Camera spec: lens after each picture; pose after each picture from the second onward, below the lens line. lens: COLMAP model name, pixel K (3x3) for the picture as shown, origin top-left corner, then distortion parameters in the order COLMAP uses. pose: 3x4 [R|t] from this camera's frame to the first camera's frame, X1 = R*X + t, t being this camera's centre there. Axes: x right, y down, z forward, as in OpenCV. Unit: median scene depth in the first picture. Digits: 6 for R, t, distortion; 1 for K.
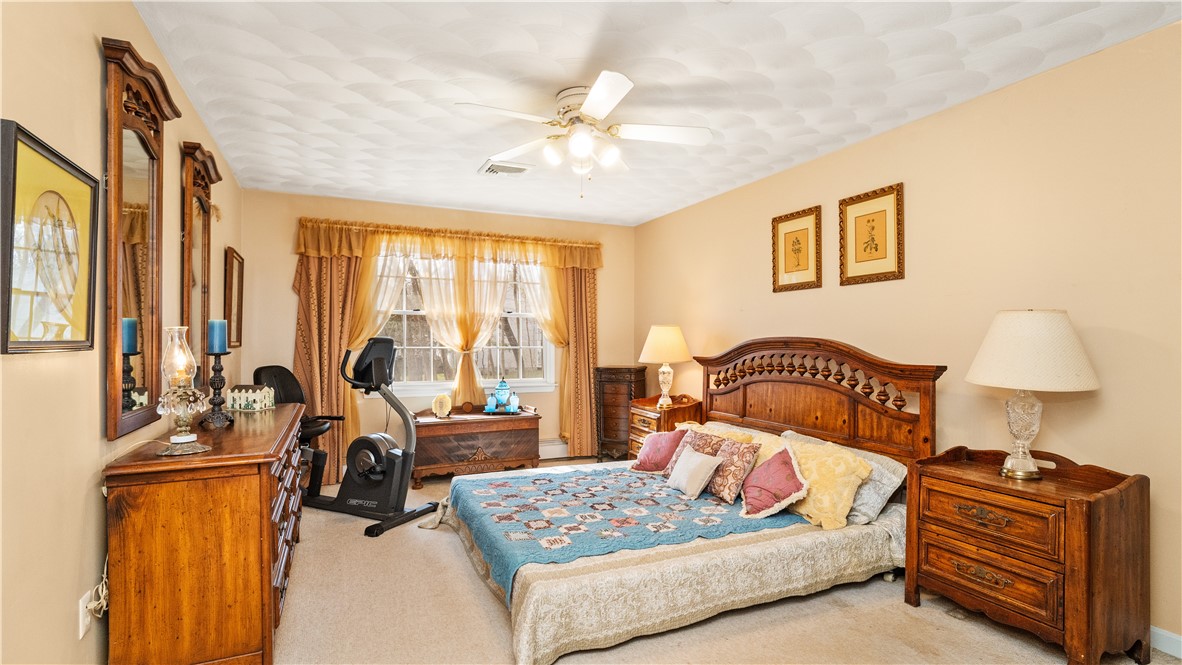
lens RADIAL K [[575.5, 0, 596.4], [0, 575.5, 338.4], [0, 0, 1]] dist [-0.000298, -0.000024]
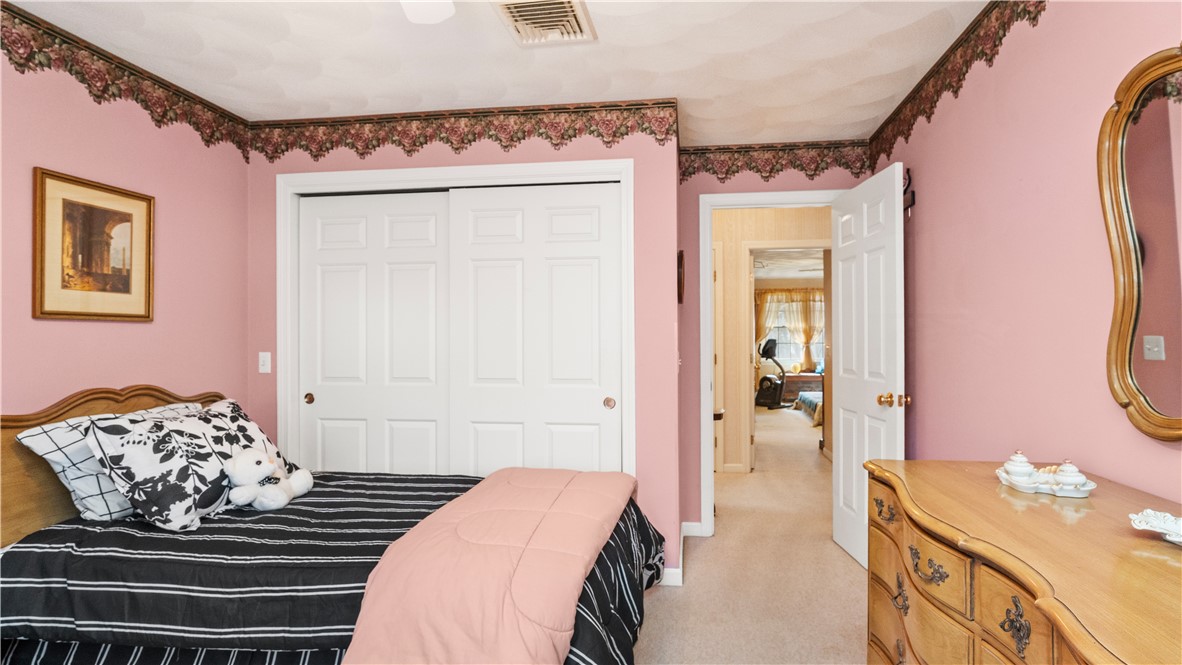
lens RADIAL K [[576.0, 0, 604.4], [0, 576.0, 325.3], [0, 0, 1]] dist [0.002003, 0.000353]
pose [[0.833800, -0.011262, -0.551951, 0.466797], [0.001932, 0.999845, -0.017481, -0.018485], [0.552063, 0.013509, 0.833693, -1.706700]]
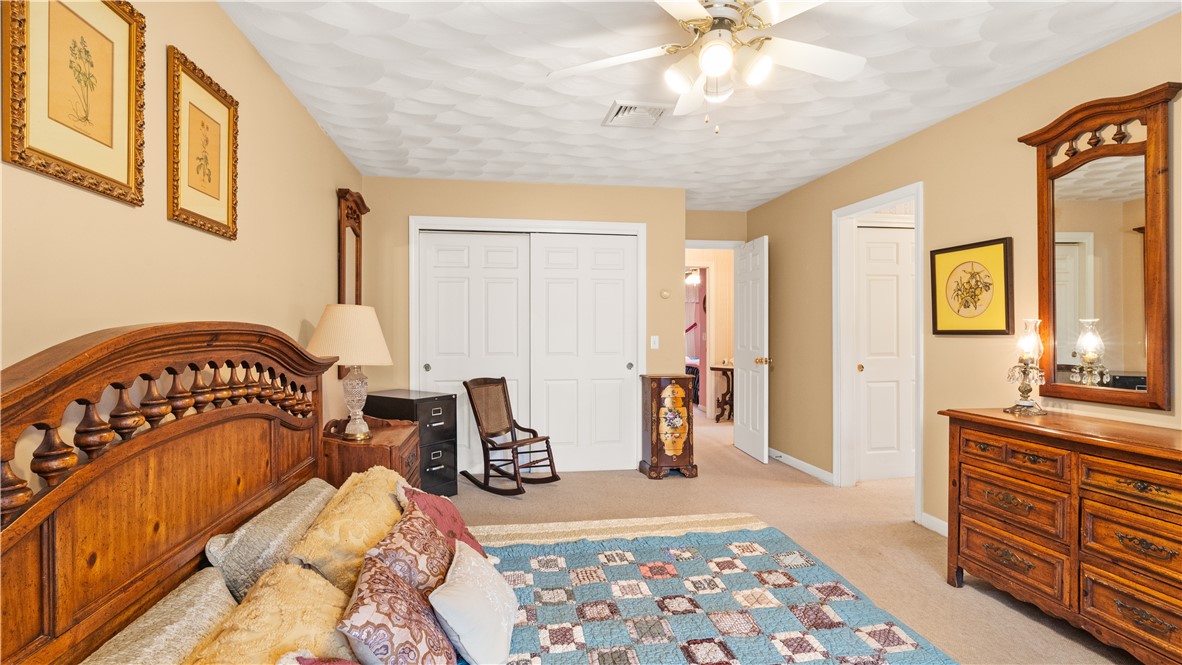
lens RADIAL K [[561.5, 0, 589.9], [0, 561.5, 328.2], [0, 0, 1]] dist [-0.004007, -0.000327]
pose [[-0.967472, 0.001238, 0.252976, -0.041022], [-0.000019, 0.999988, -0.004966, 0.004589], [-0.252979, -0.004809, -0.967460, 1.361535]]
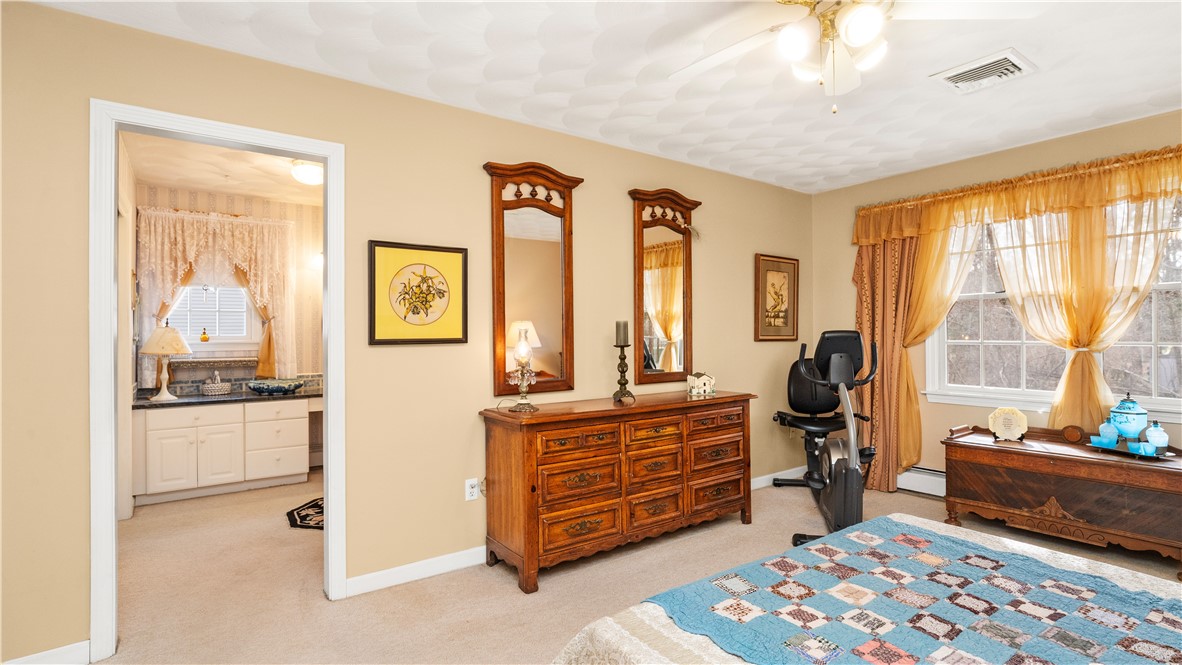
lens RADIAL K [[561.5, 0, 589.9], [0, 561.5, 328.2], [0, 0, 1]] dist [-0.004007, -0.000327]
pose [[0.190616, -0.014620, -0.981556, 0.421540], [0.011547, 0.999853, -0.012650, 0.001180], [0.981597, -0.008923, 0.190757, 0.480963]]
